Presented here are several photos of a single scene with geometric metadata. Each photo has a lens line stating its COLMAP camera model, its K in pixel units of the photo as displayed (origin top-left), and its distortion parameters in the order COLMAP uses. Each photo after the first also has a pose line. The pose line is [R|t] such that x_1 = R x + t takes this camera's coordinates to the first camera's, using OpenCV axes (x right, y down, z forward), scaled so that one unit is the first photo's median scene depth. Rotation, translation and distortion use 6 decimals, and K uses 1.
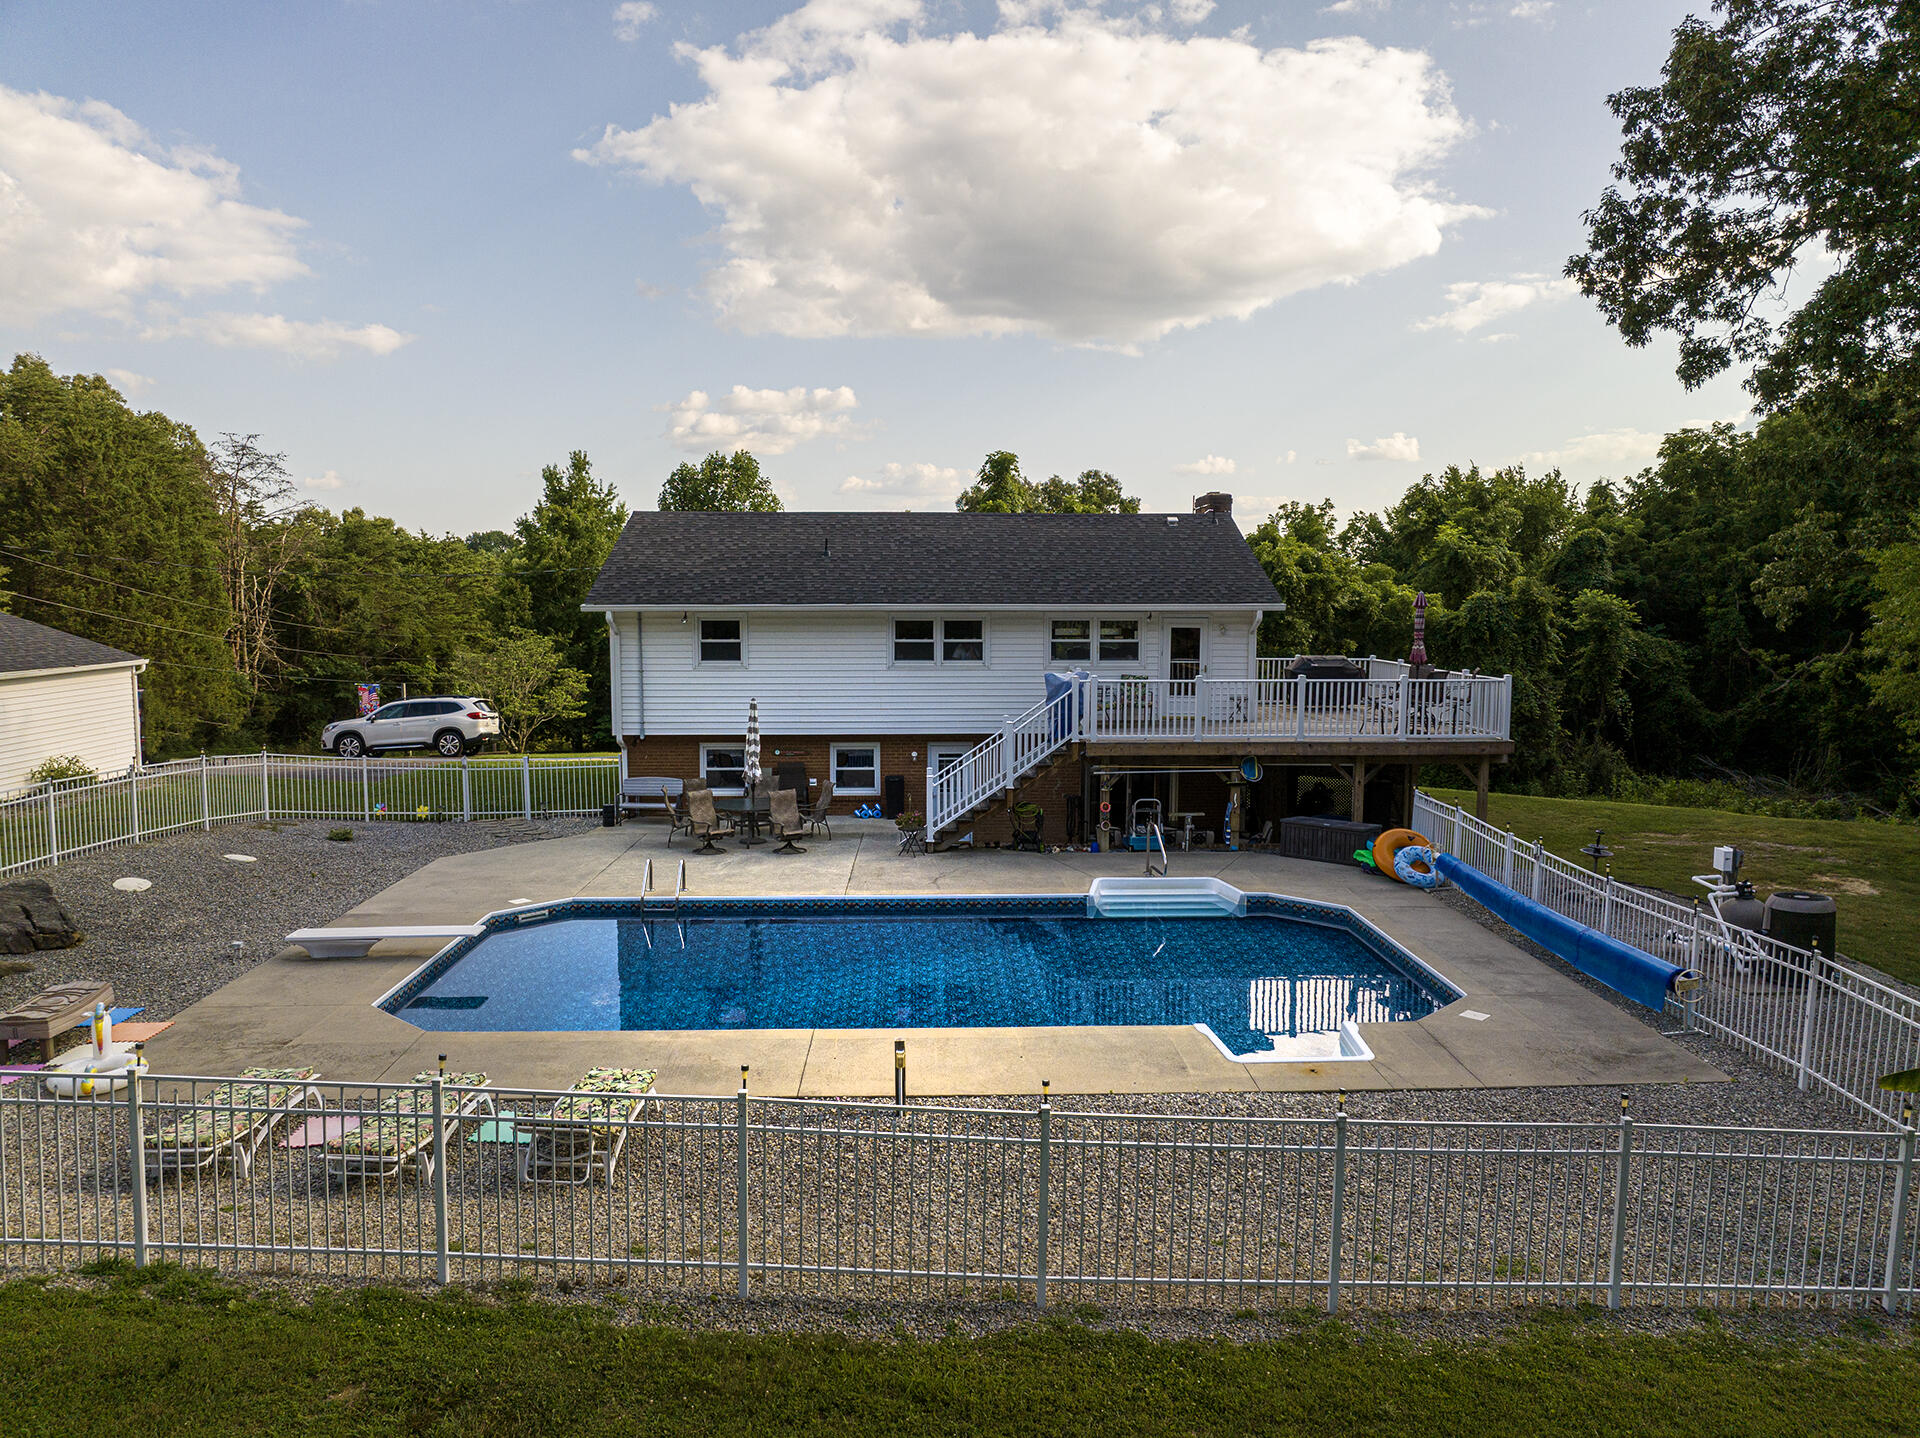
lens RADIAL K [[1361.3, 0, 960.0], [0, 1361.3, 719.0], [0, 0, 1]] dist [-0.003237, -0.089451]
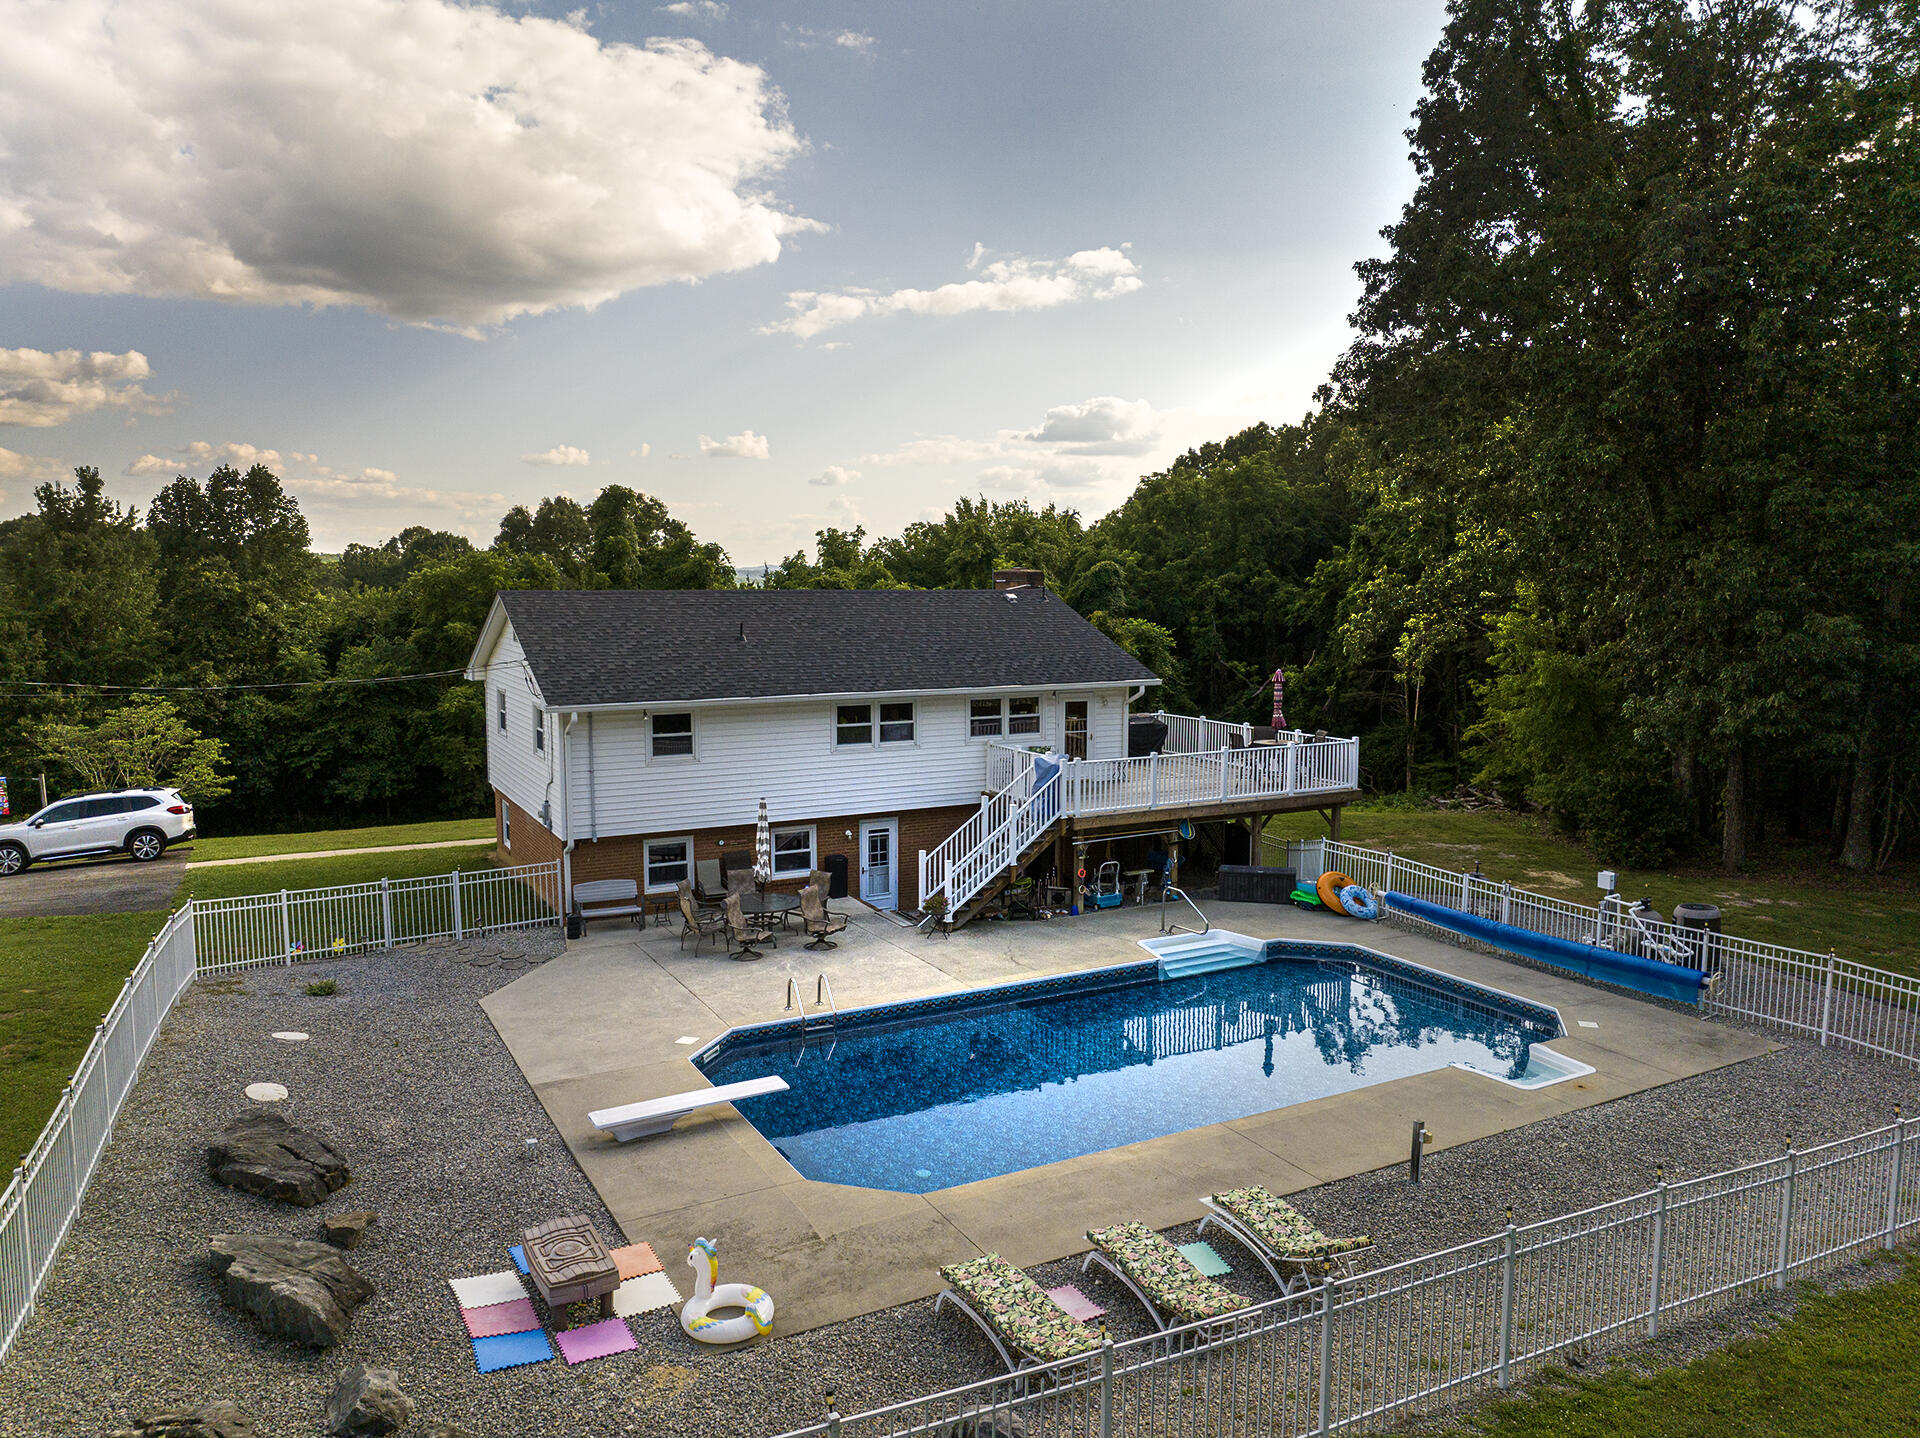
lens RADIAL K [[1357.9, 0, 960.0], [0, 1357.9, 719.0], [0, 0, 1]] dist [-0.042360, 0.002413]
pose [[0.894325, -0.046725, 0.444972, -0.421806], [0.043913, 0.998897, 0.016633, -0.075697], [-0.445258, 0.004665, 0.895390, 0.038664]]
